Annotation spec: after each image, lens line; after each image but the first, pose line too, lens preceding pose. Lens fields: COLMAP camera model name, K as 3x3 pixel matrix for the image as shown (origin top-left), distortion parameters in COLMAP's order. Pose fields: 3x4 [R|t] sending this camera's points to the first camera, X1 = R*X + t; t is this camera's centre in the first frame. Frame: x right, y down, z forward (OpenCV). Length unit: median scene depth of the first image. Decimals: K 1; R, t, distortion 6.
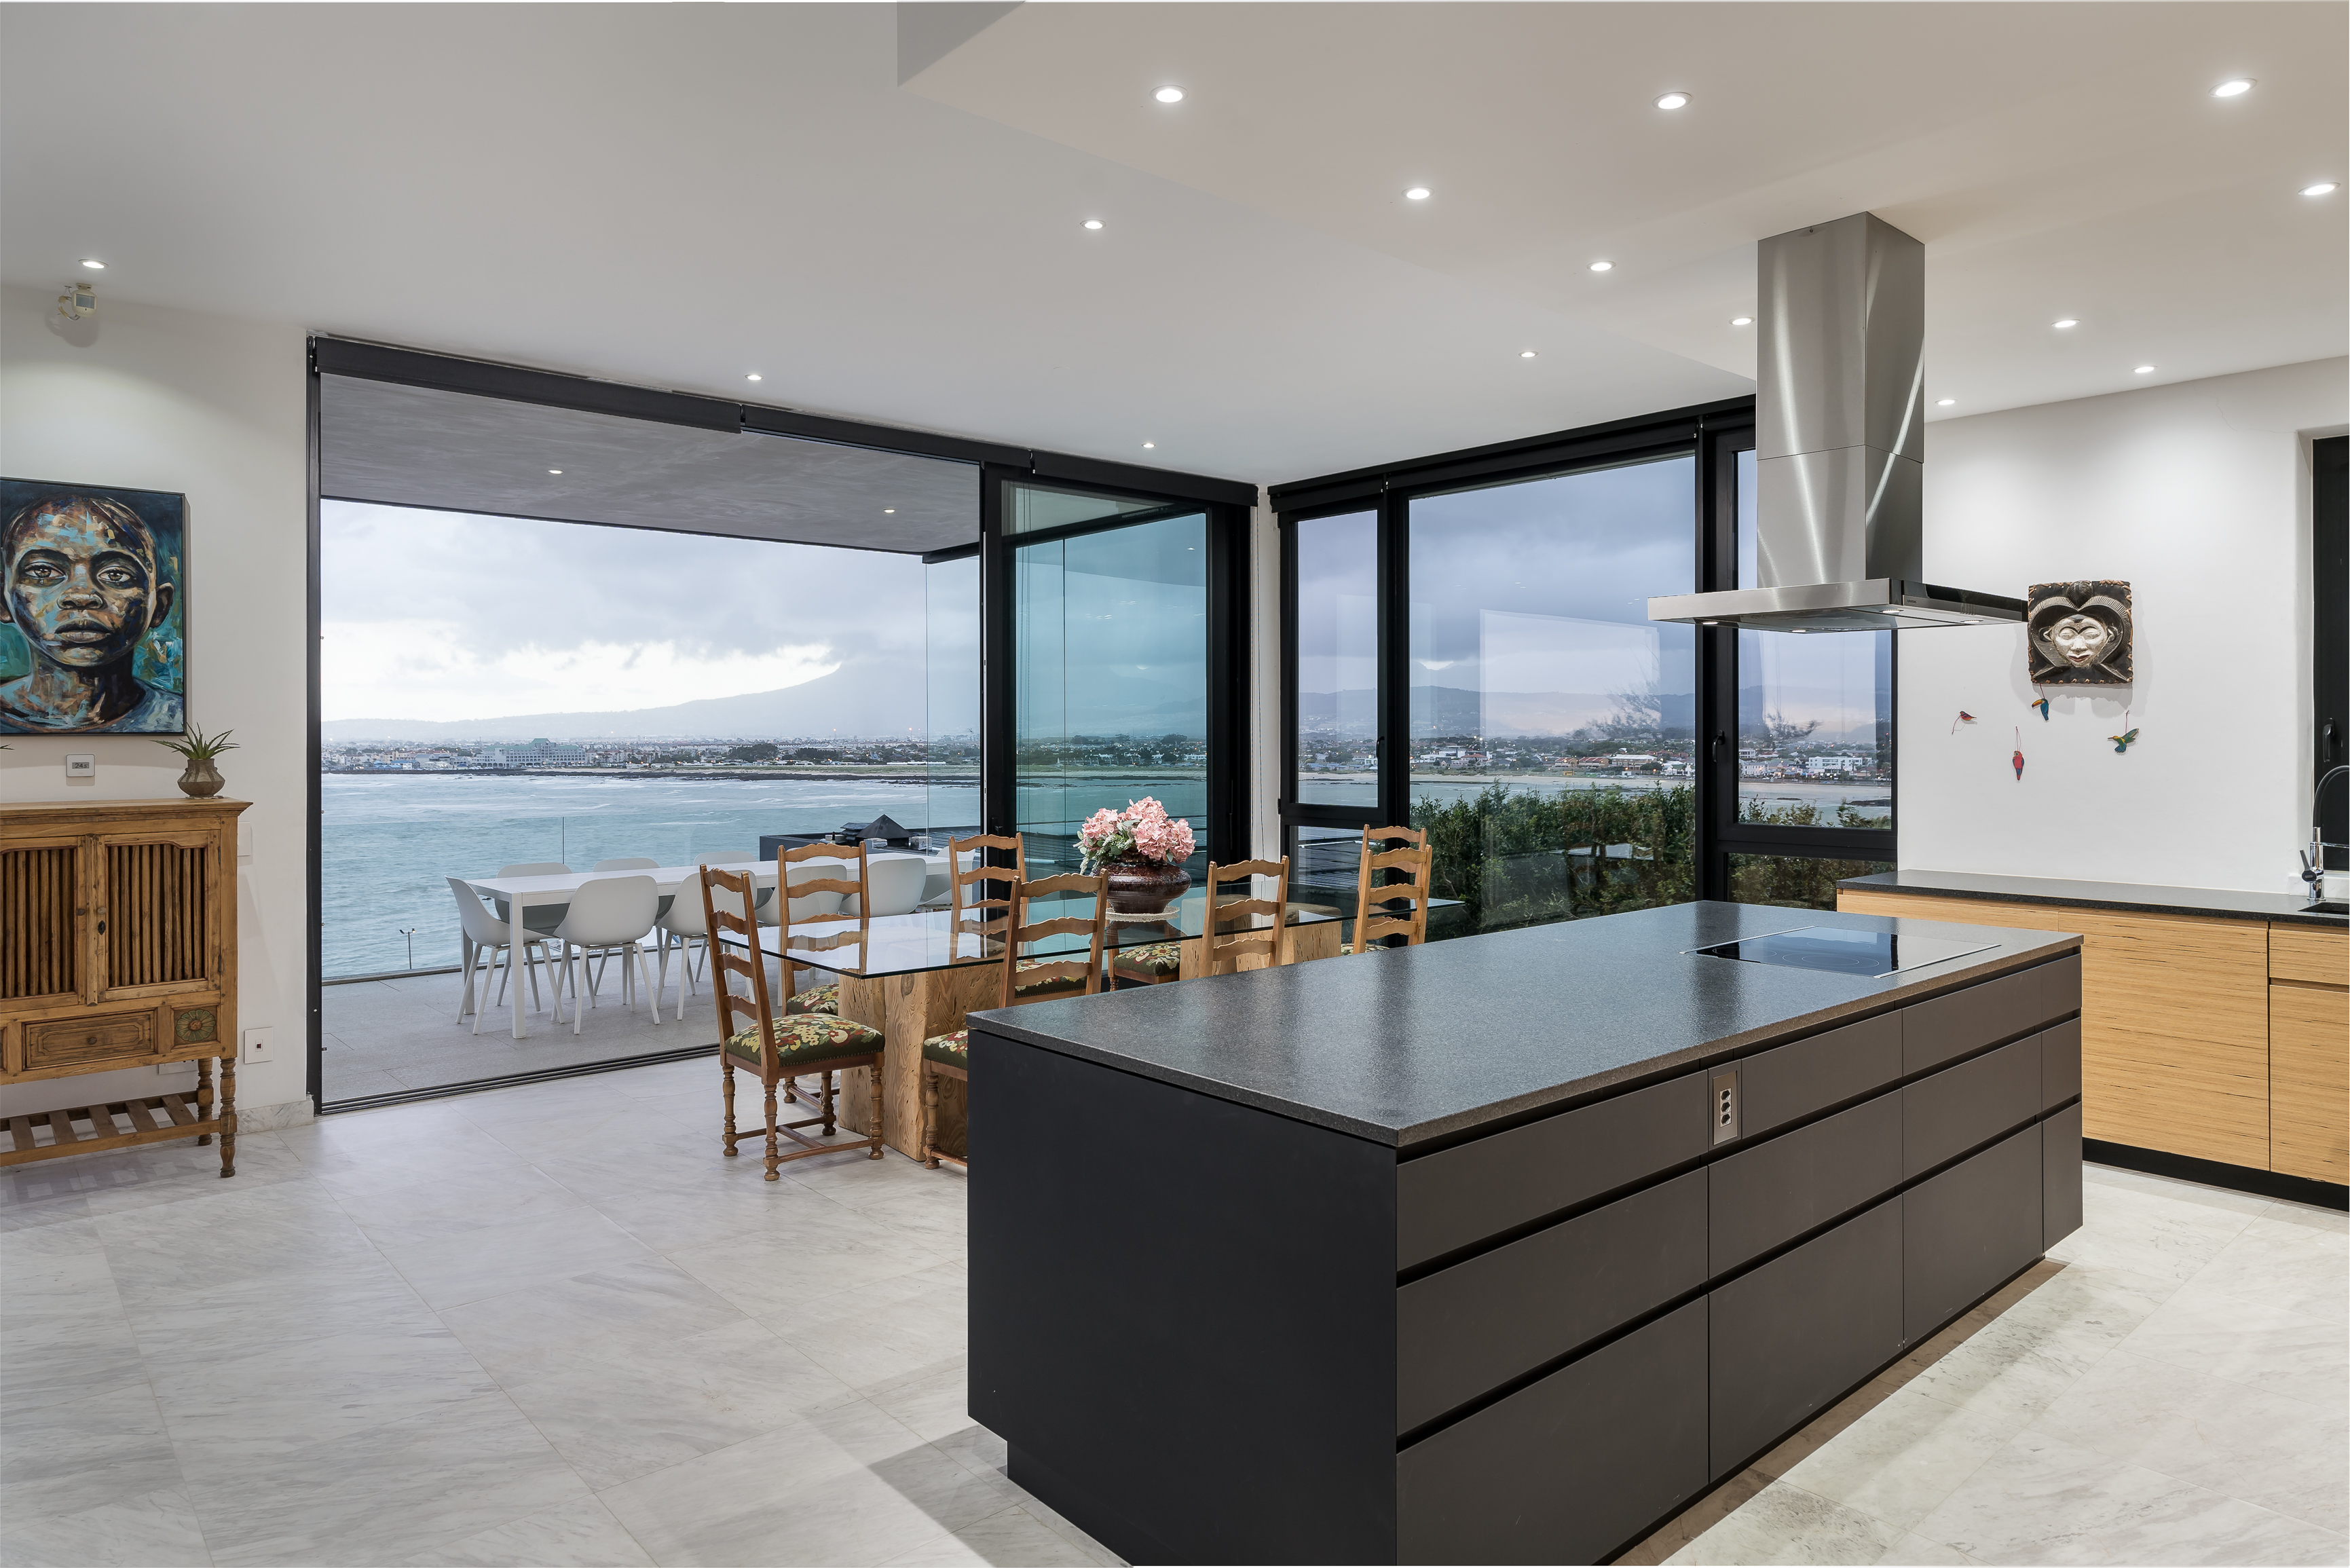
lens RADIAL K [[1457.6, 0, 1189.3], [0, 1457.6, 759.1], [0, 0, 1]] dist [-0.025258, -0.001185]
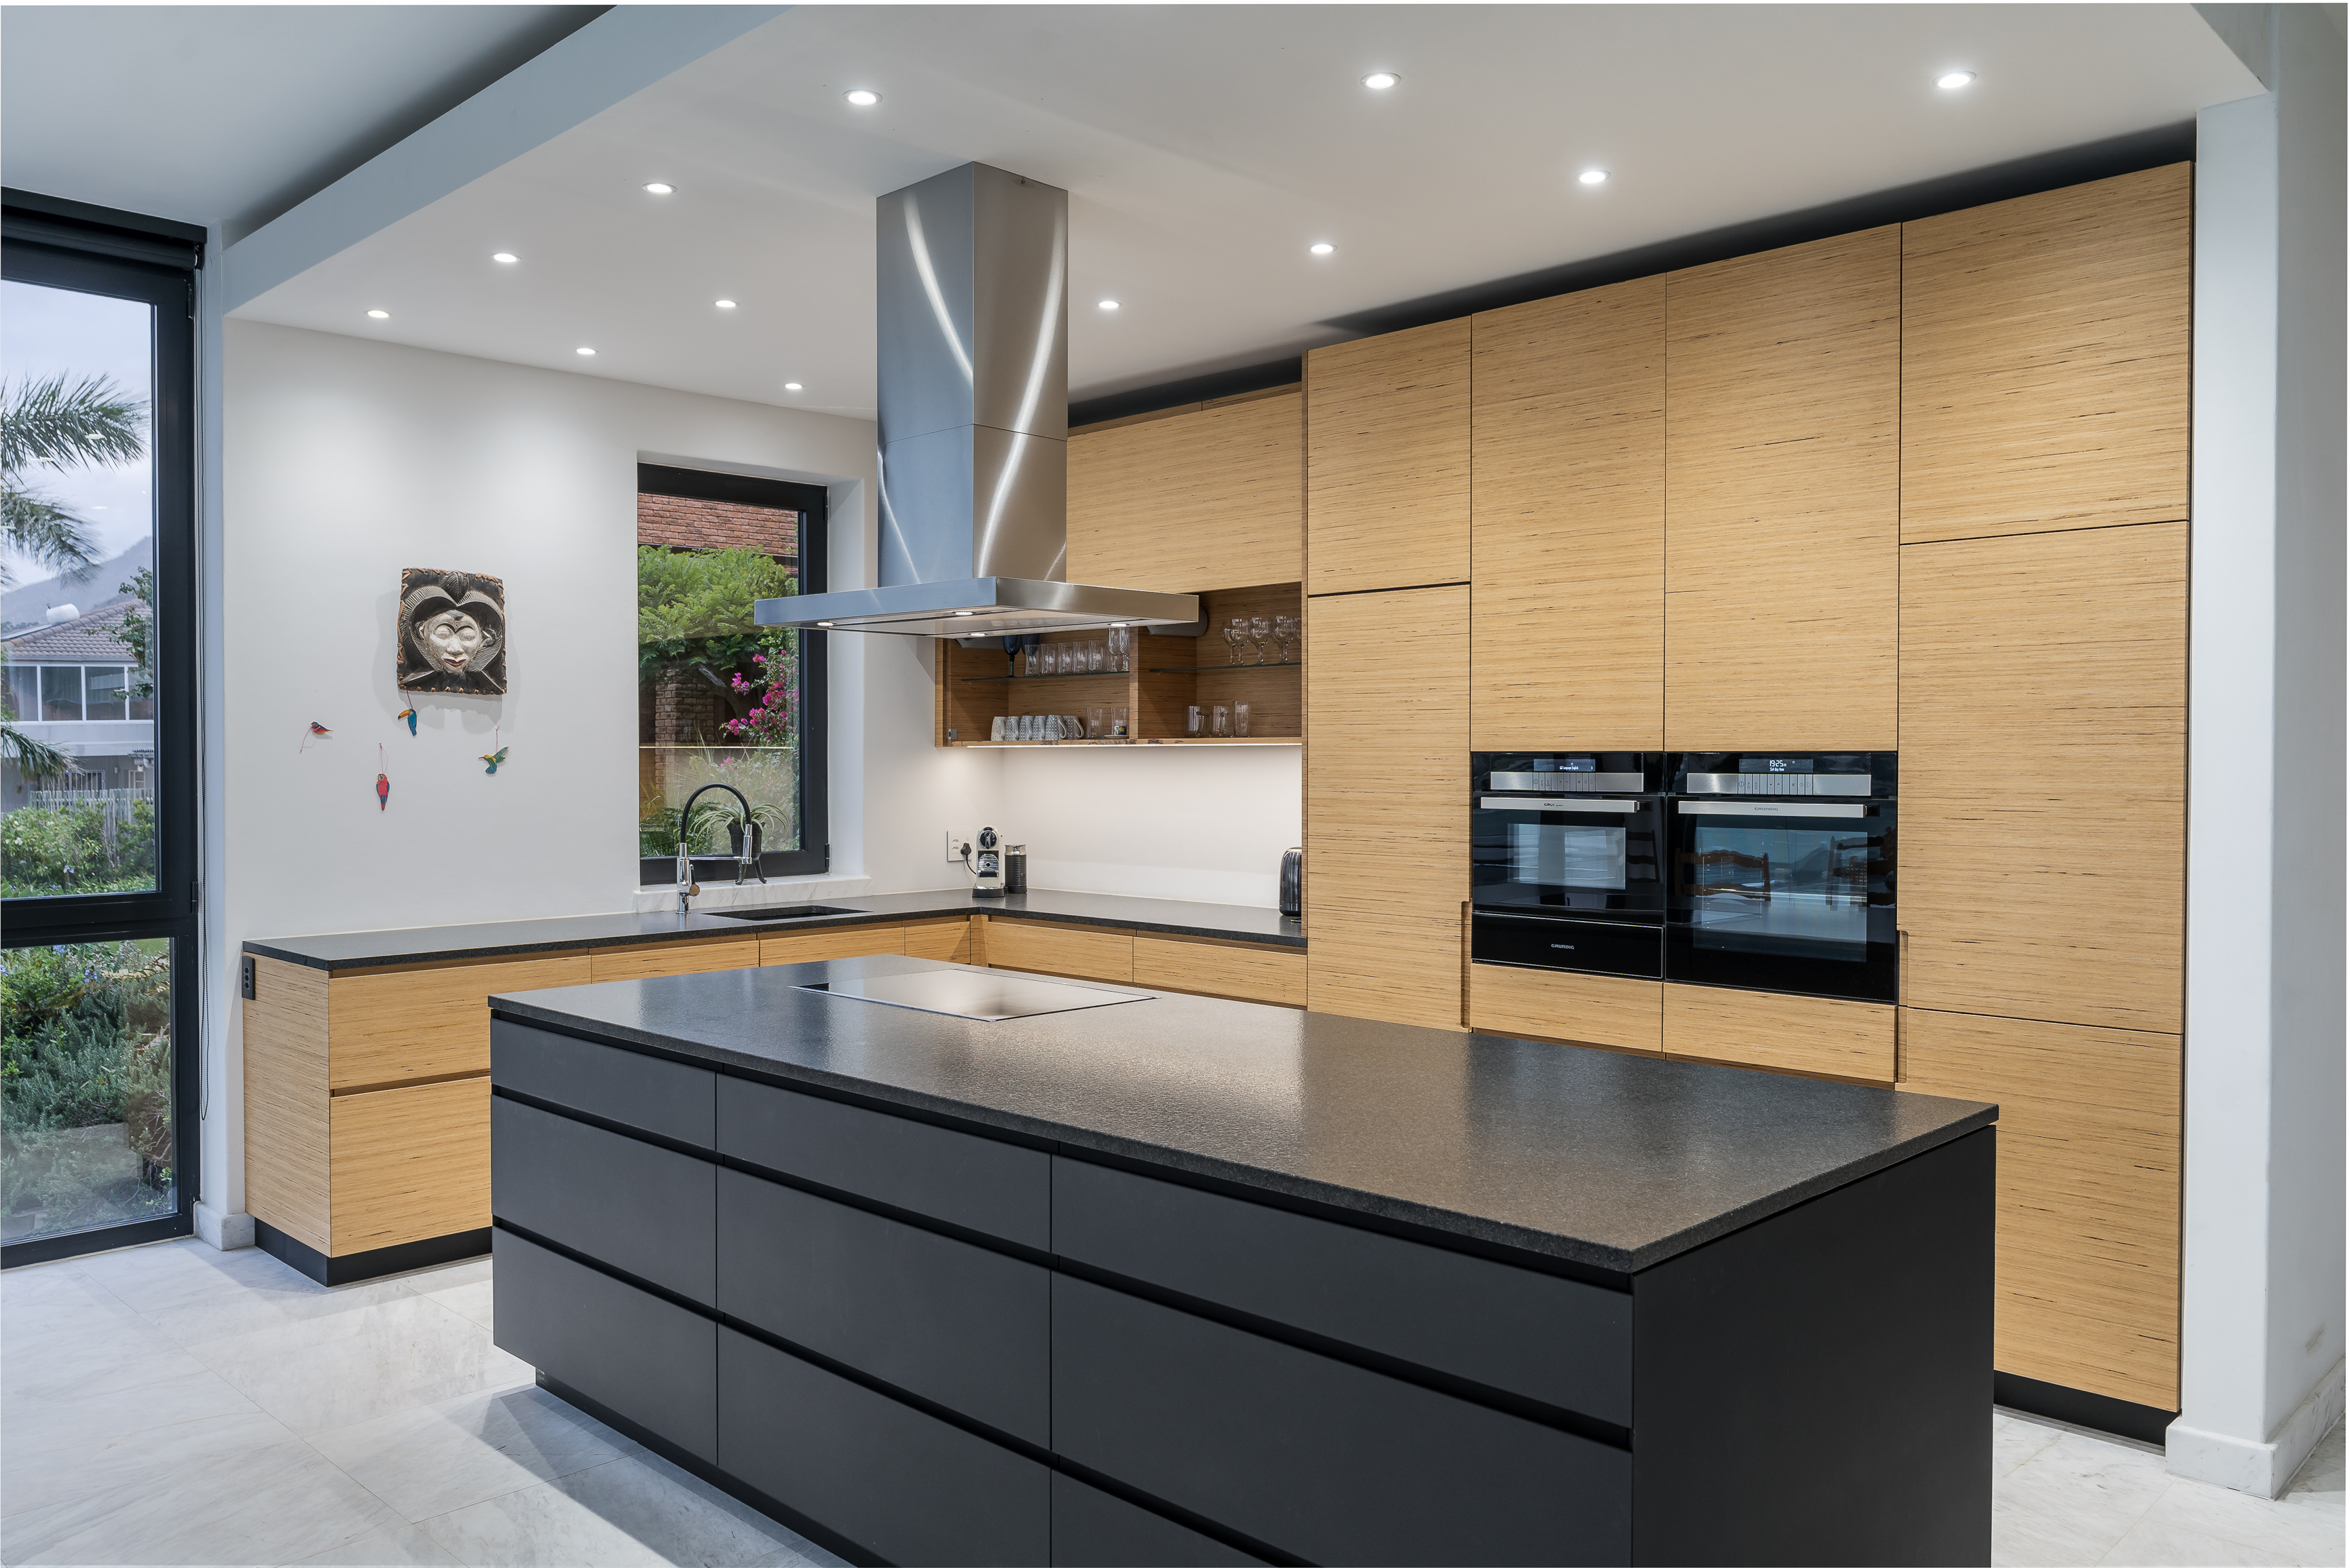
lens RADIAL K [[1743.4, 0, 1189.7], [0, 1743.4, 777.0], [0, 0, 1]] dist [0.000326, 0.002888]
pose [[-0.063214, -0.006415, 0.997979, -0.428047], [0.017140, 0.999825, 0.007513, -0.003318], [-0.997853, 0.017580, -0.063093, 0.638910]]
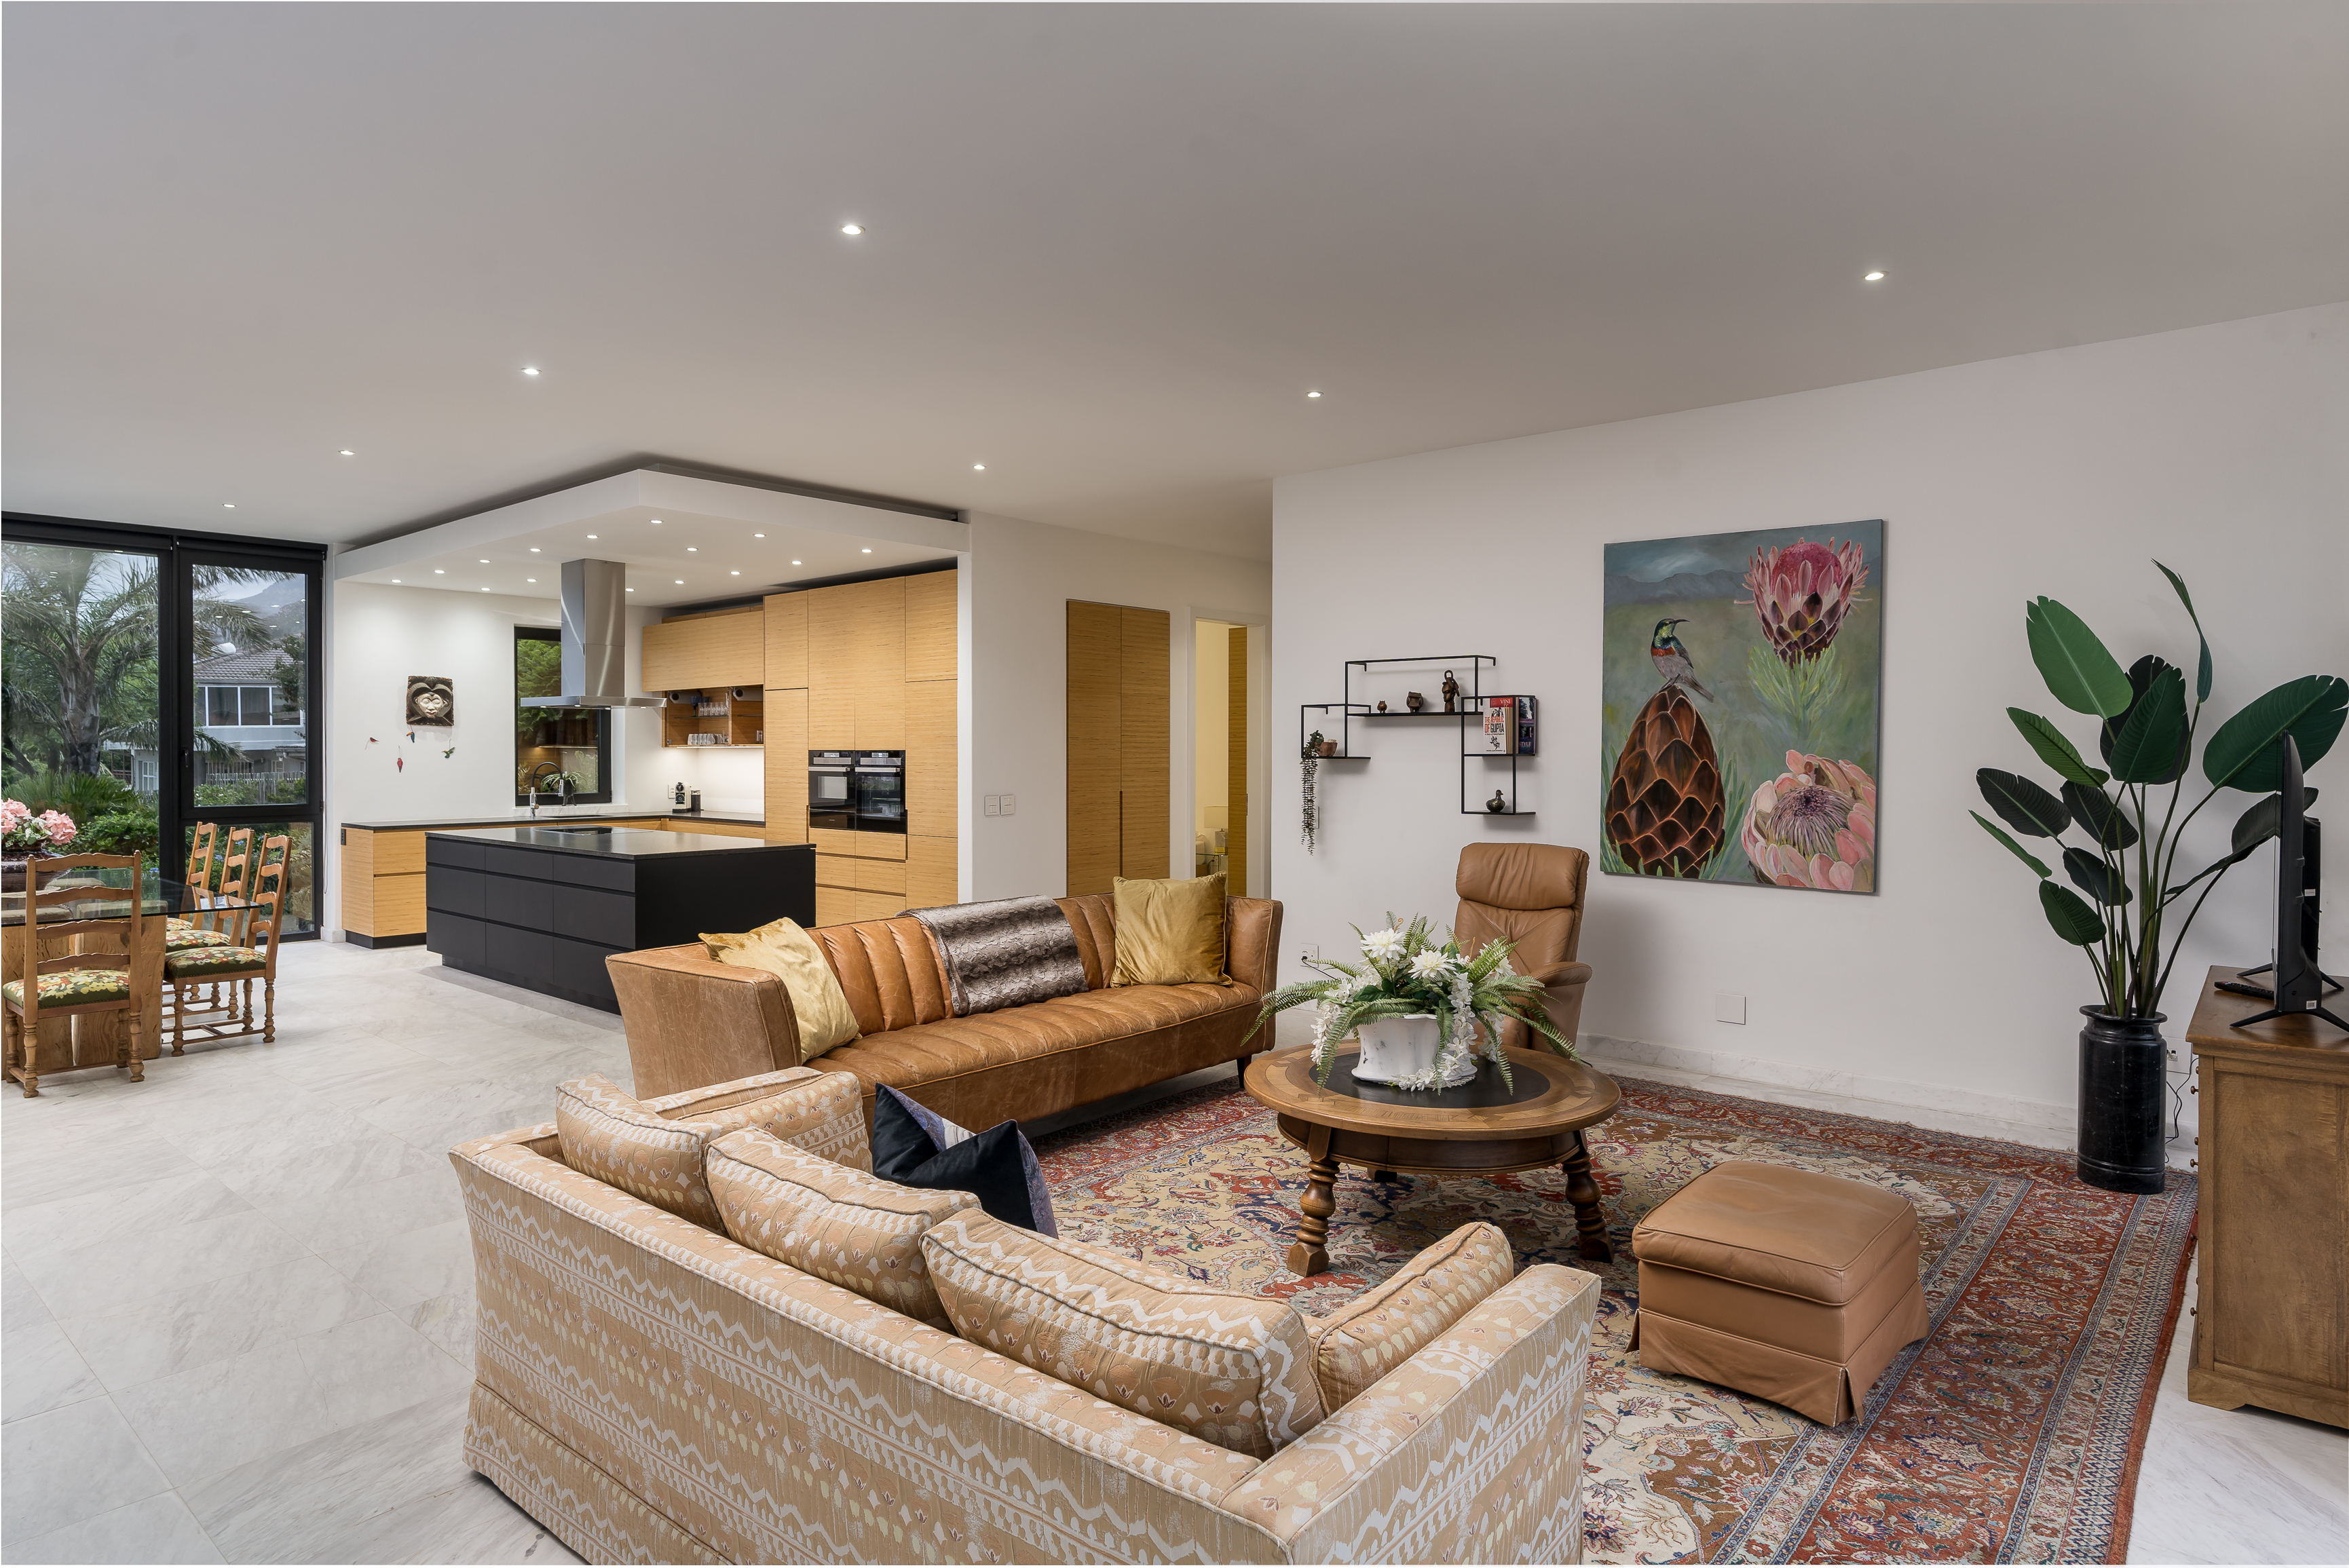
lens RADIAL K [[1292.3, 0, 1177.7], [0, 1292.3, 767.7], [0, 0, 1]] dist [-0.000826, 0.000021]
pose [[-0.130552, -0.006804, 0.991418, -1.382025], [0.015521, 0.999840, 0.008906, 0.009298], [-0.991320, 0.016551, -0.130425, 0.174760]]
